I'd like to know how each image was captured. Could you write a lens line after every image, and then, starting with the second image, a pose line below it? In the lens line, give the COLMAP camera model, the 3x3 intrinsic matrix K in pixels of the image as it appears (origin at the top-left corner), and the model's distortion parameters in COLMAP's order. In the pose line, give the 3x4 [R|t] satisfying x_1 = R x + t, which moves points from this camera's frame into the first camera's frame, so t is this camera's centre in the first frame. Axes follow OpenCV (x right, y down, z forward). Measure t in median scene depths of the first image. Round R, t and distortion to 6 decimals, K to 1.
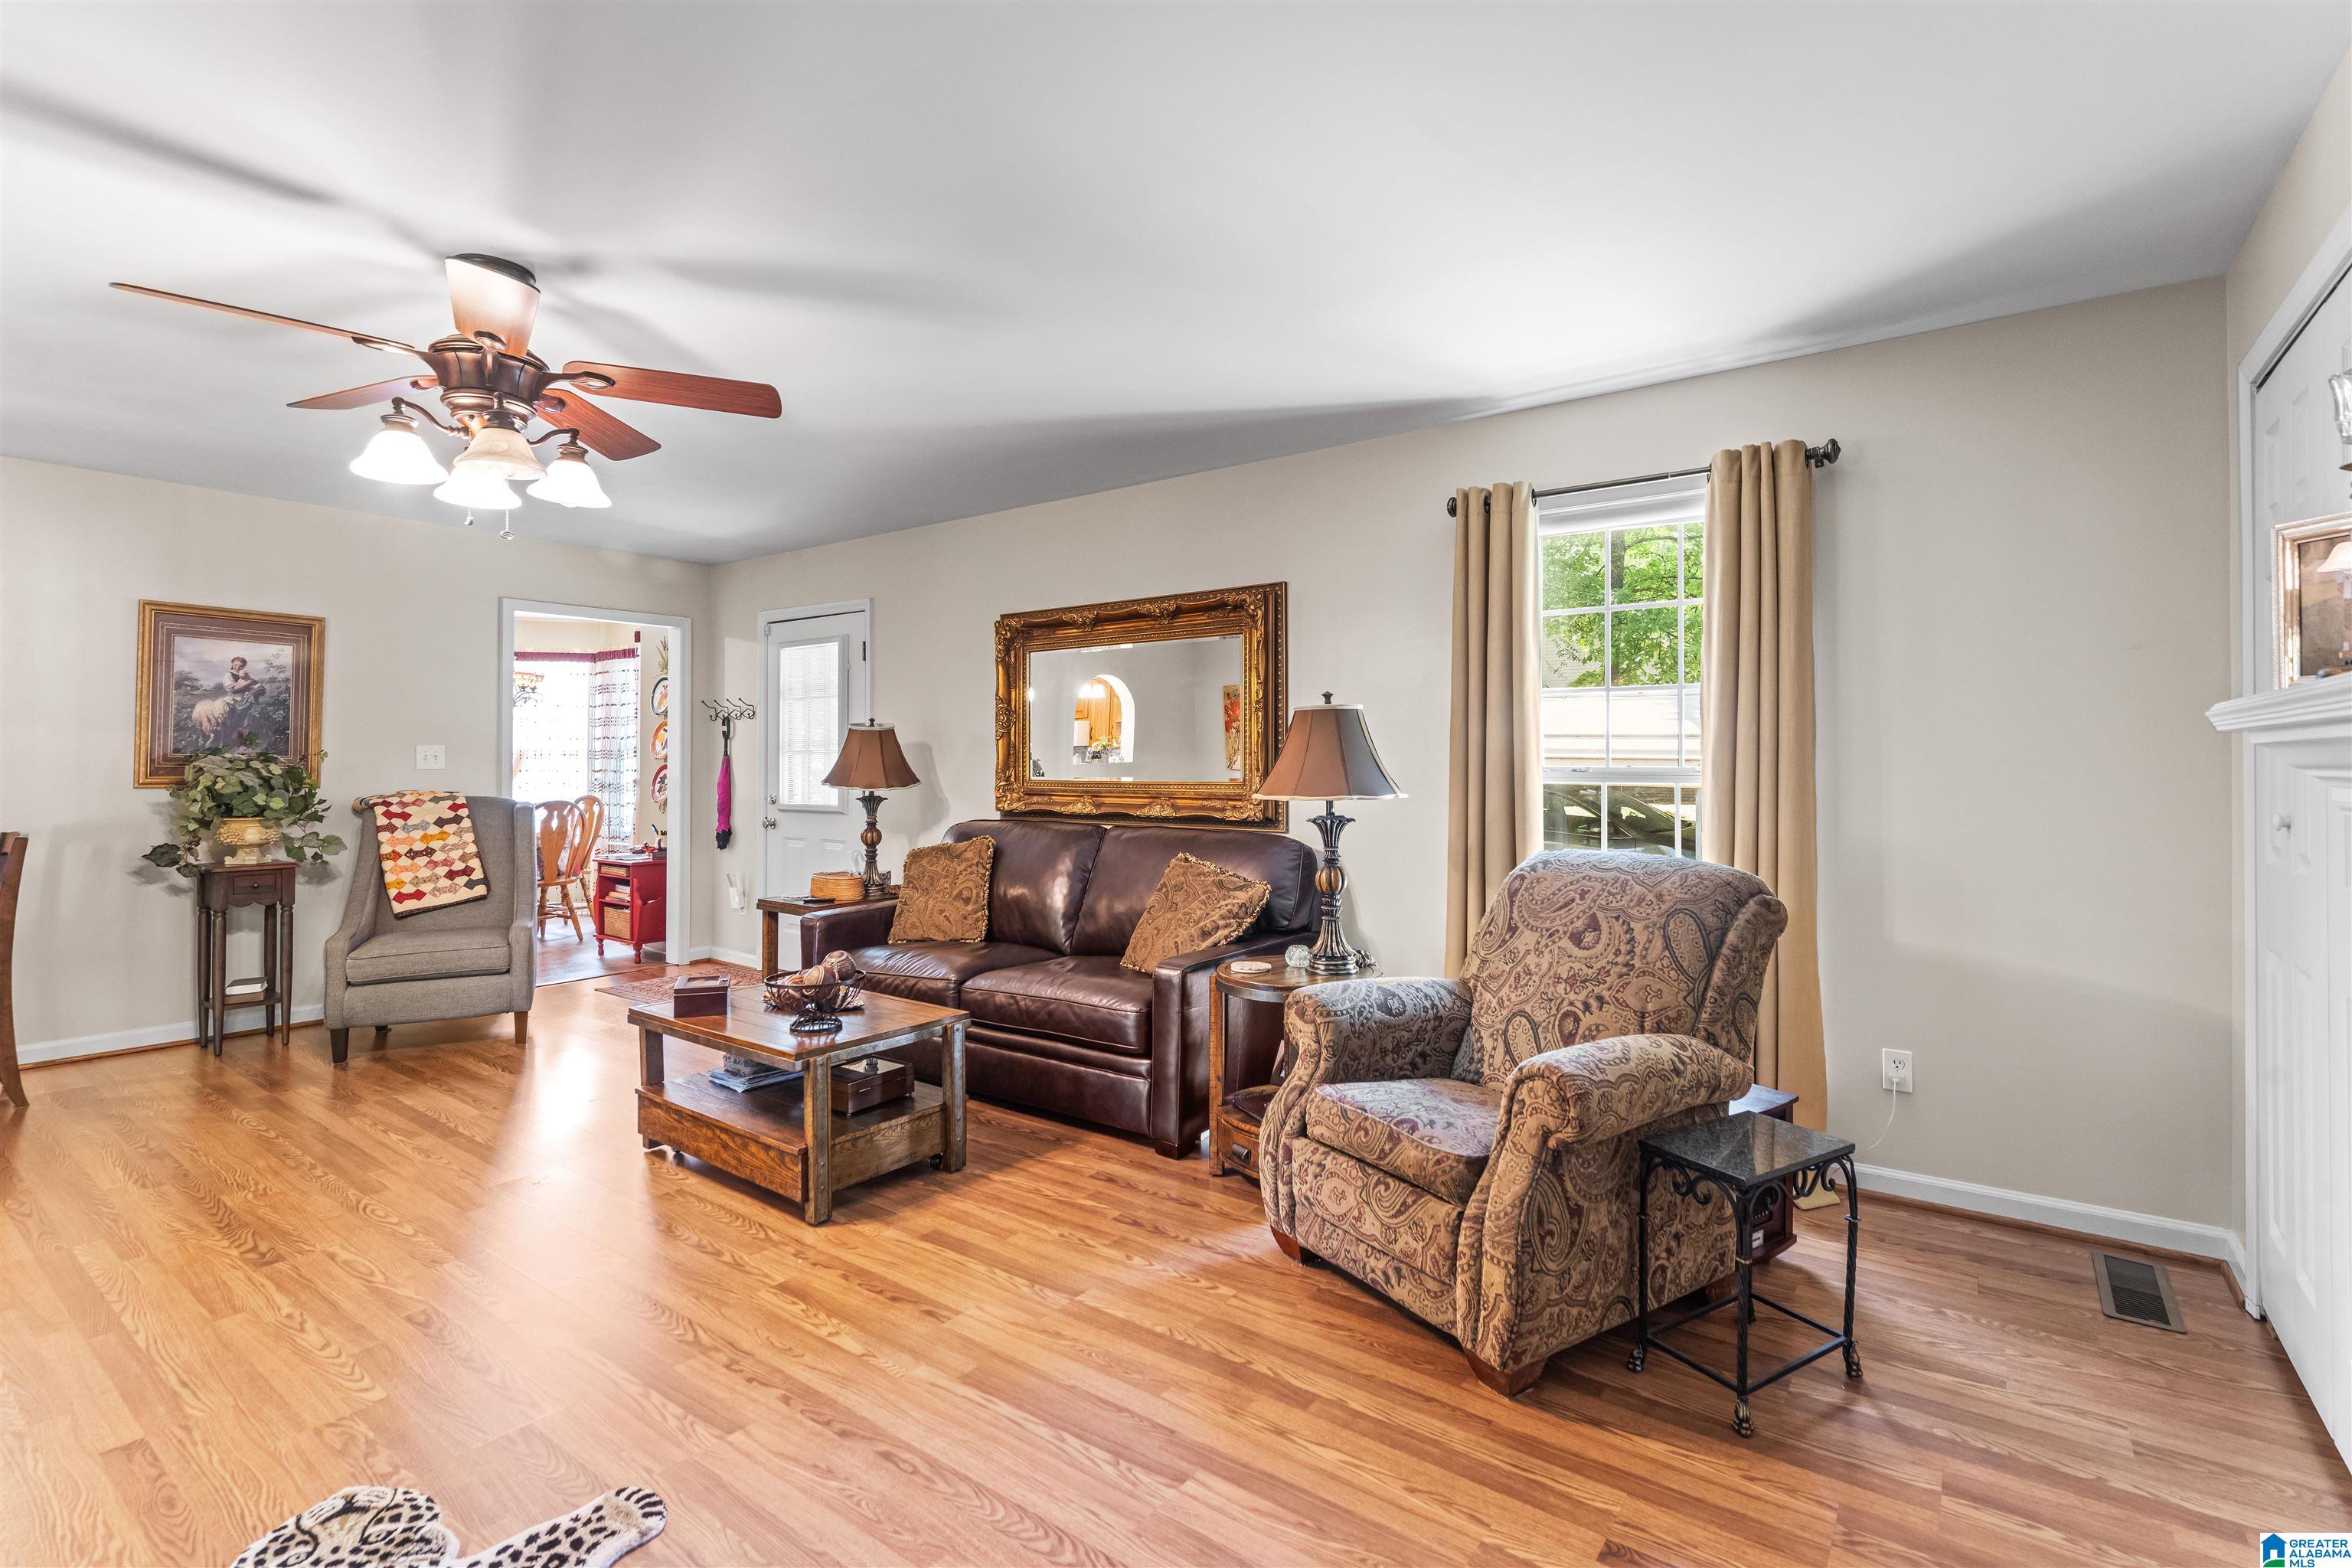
lens RADIAL K [[1084.3, 0, 1180.7], [0, 1084.3, 758.7], [0, 0, 1]] dist [-0.004494, -0.001357]
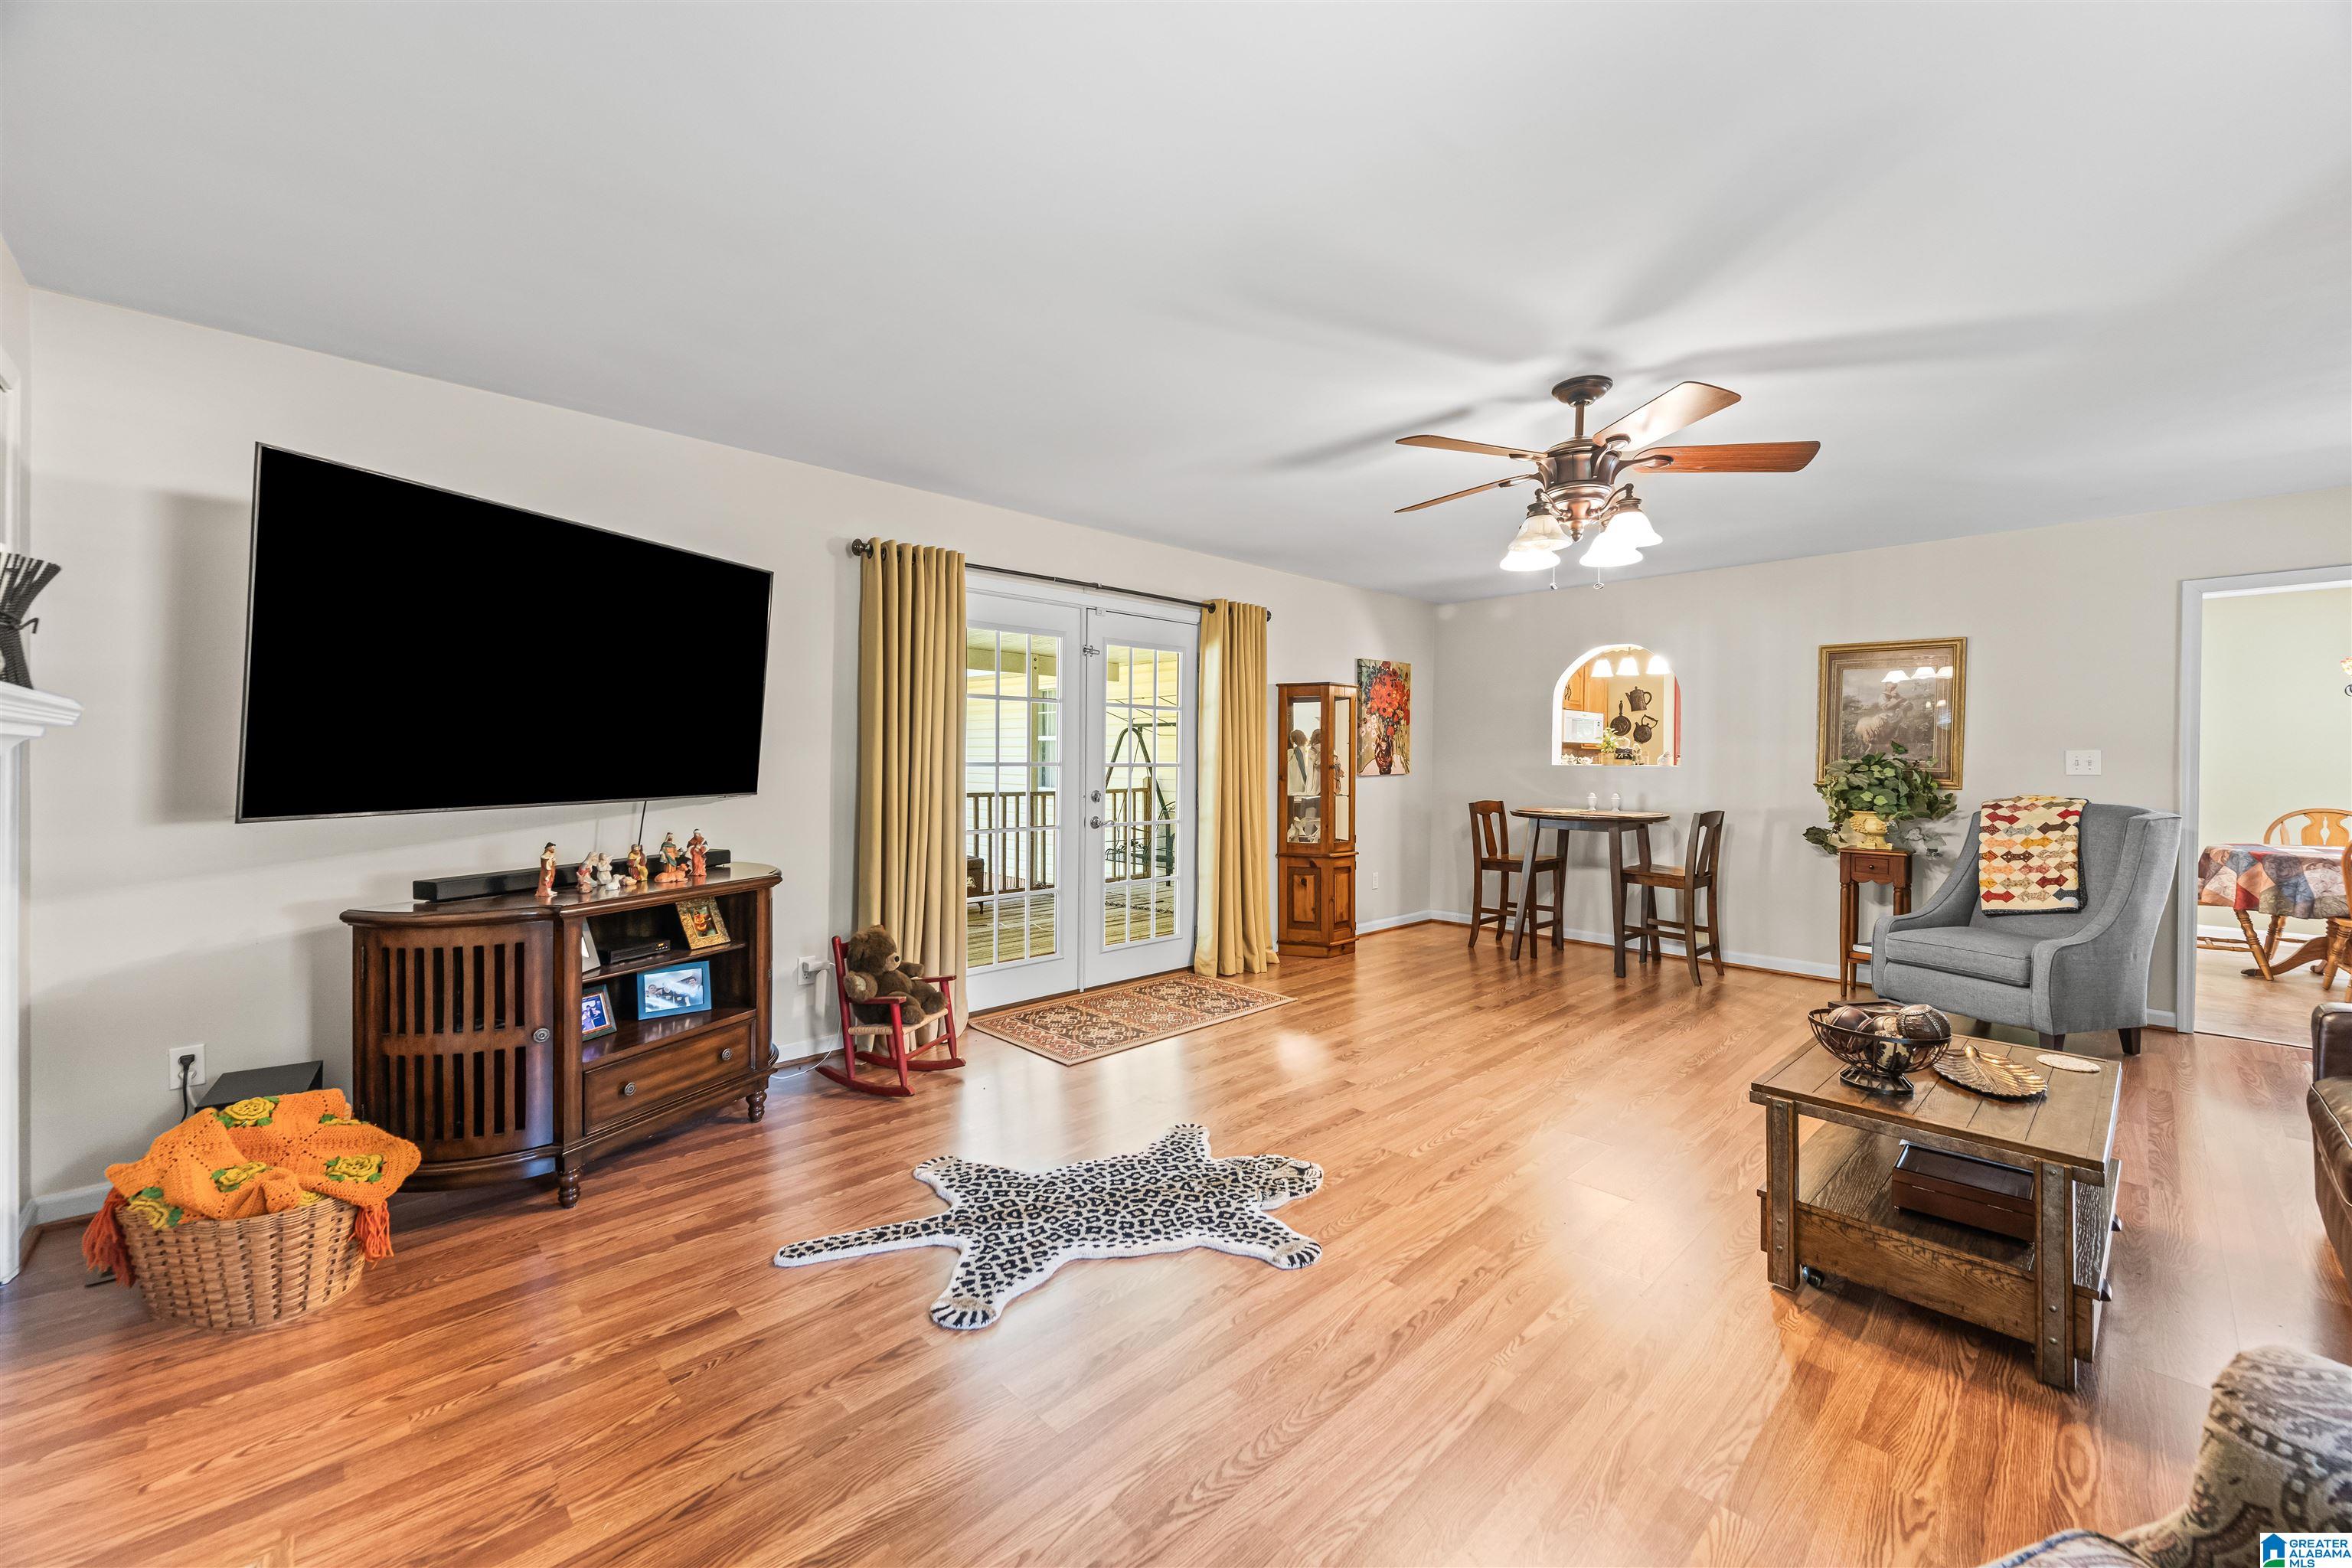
lens RADIAL K [[921.9, 0, 1182.5], [0, 921.9, 763.2], [0, 0, 1]] dist [-0.000380, -0.000325]
pose [[-0.166669, -0.000444, -0.986013, 0.286655], [-0.003743, 0.999993, 0.000182, 0.002398], [0.986006, 0.003721, -0.166670, 0.377846]]
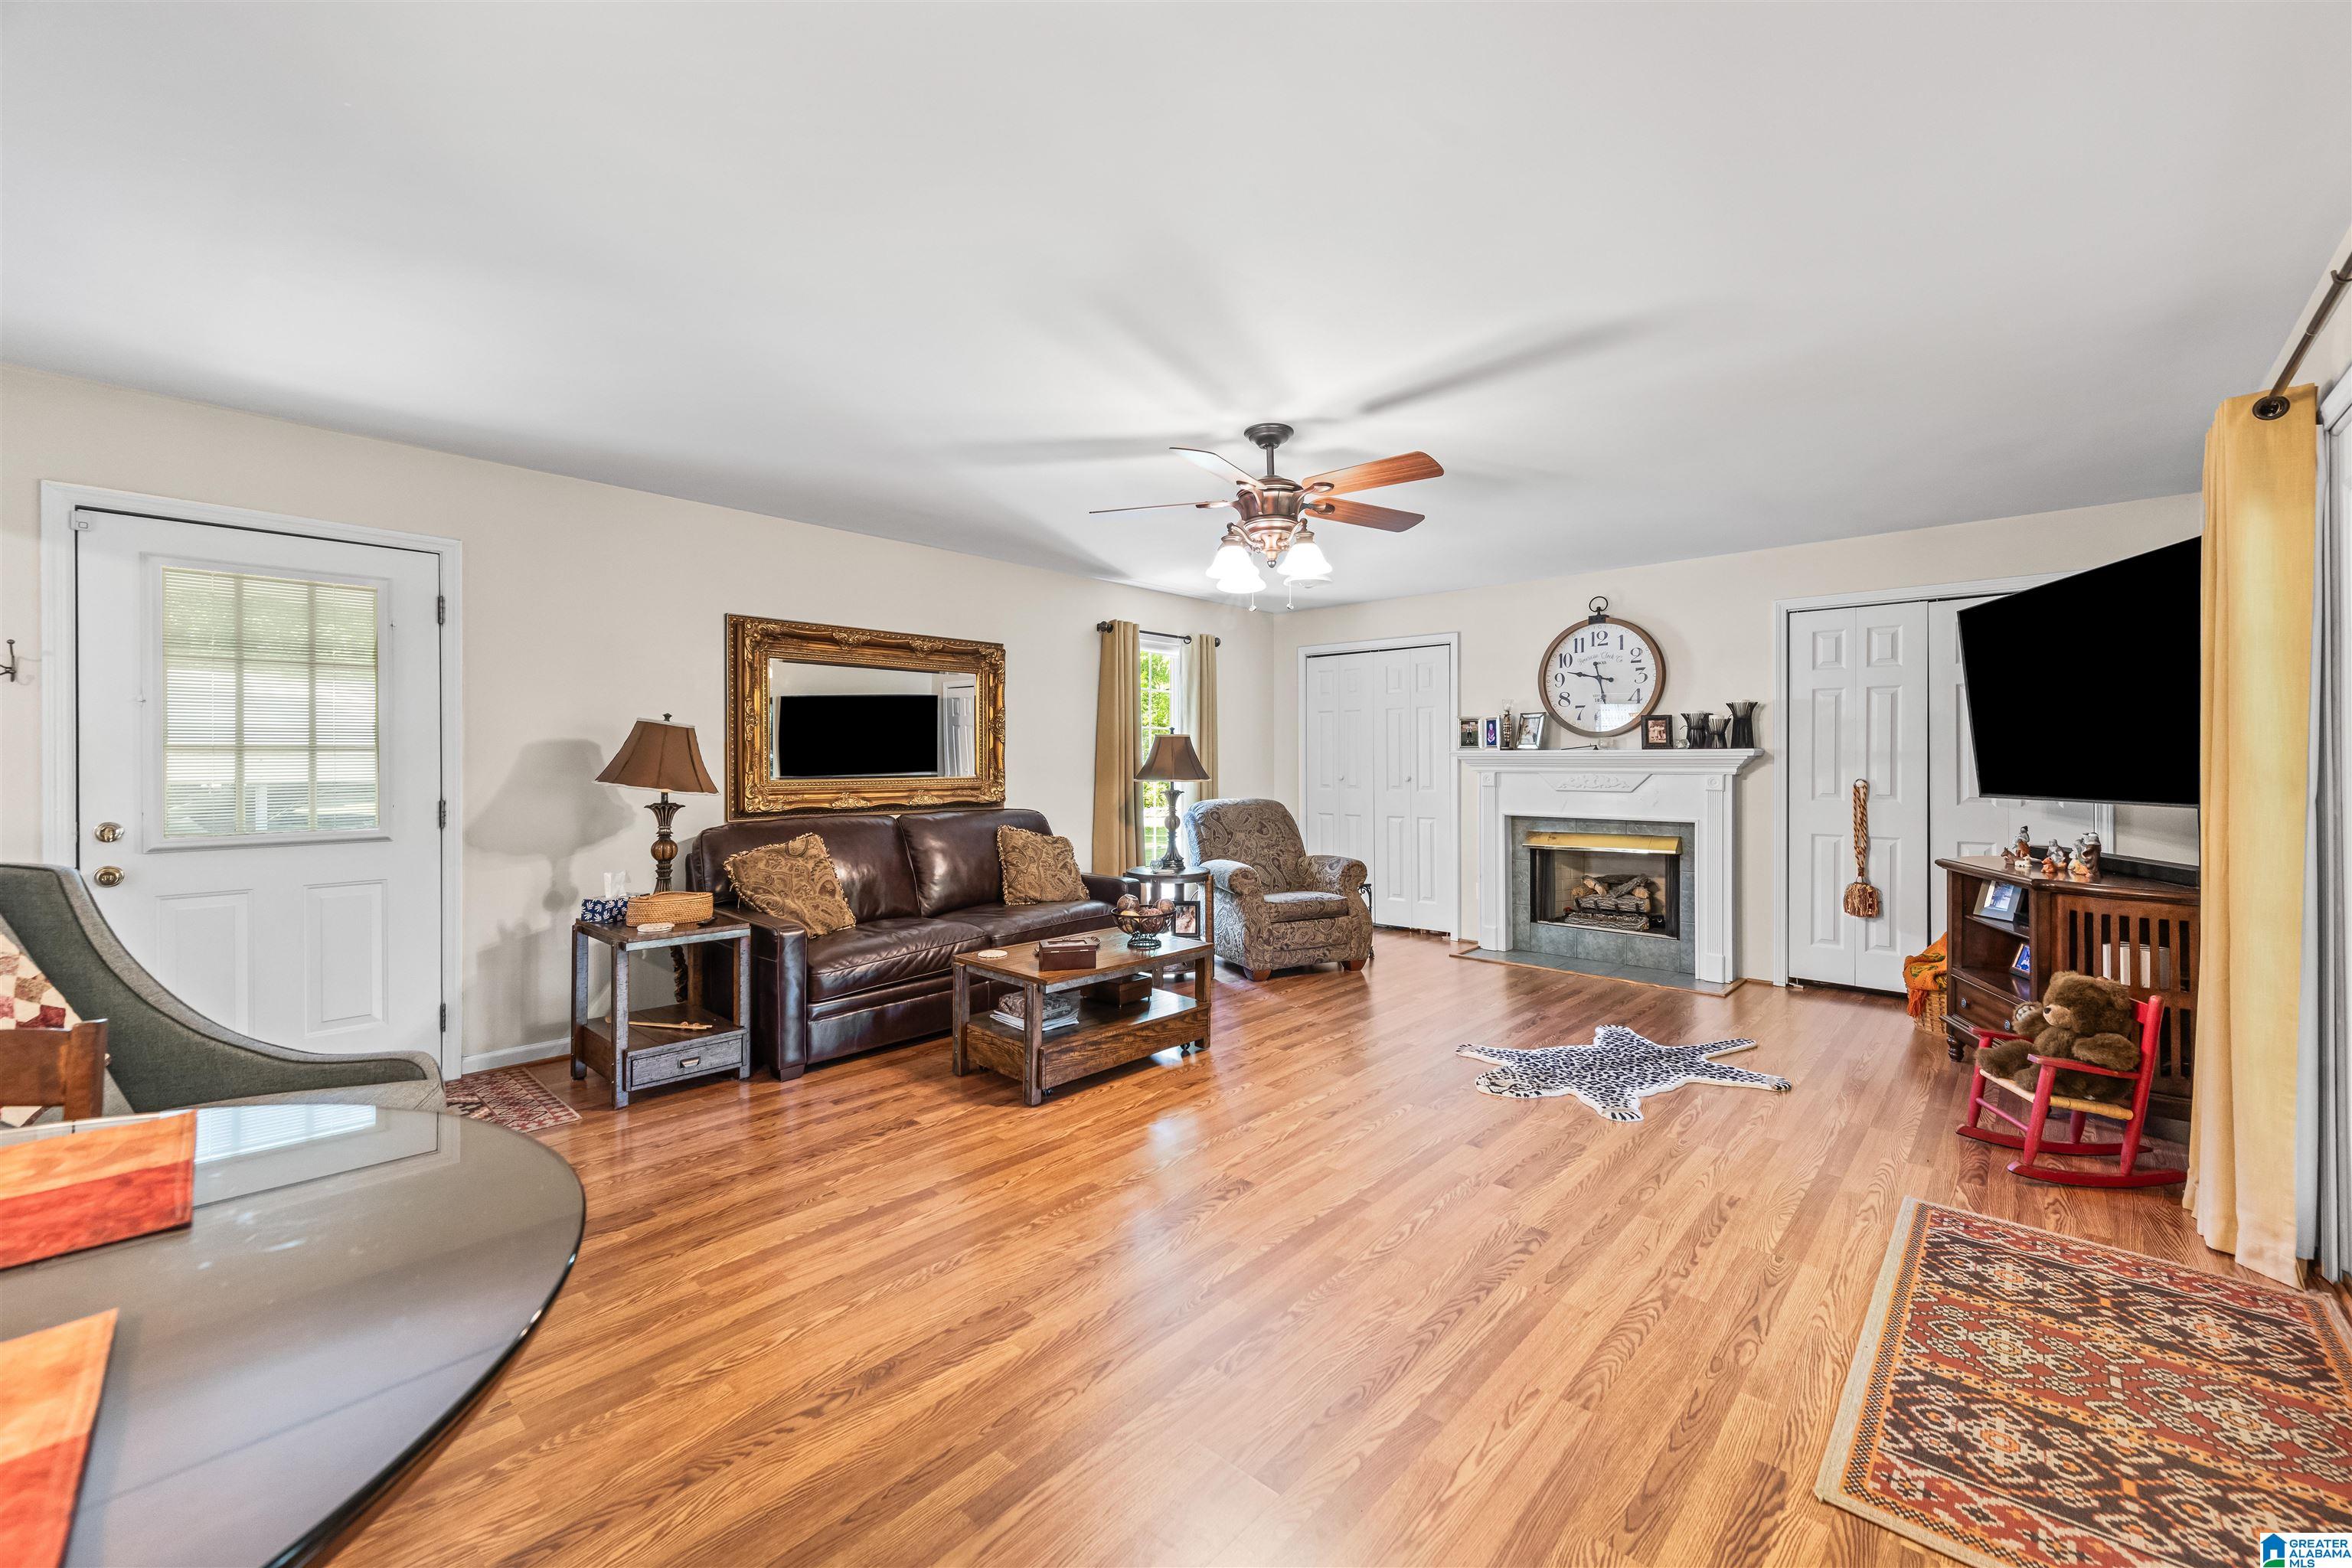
lens RADIAL K [[939.1, 0, 1187.1], [0, 939.1, 764.2], [0, 0, 1]] dist [0.008303, -0.000108]
pose [[0.105912, -0.005243, 0.994362, -1.018737], [-0.002723, 0.999981, 0.005563, -0.001928], [-0.994372, -0.003297, 0.105896, 0.516030]]
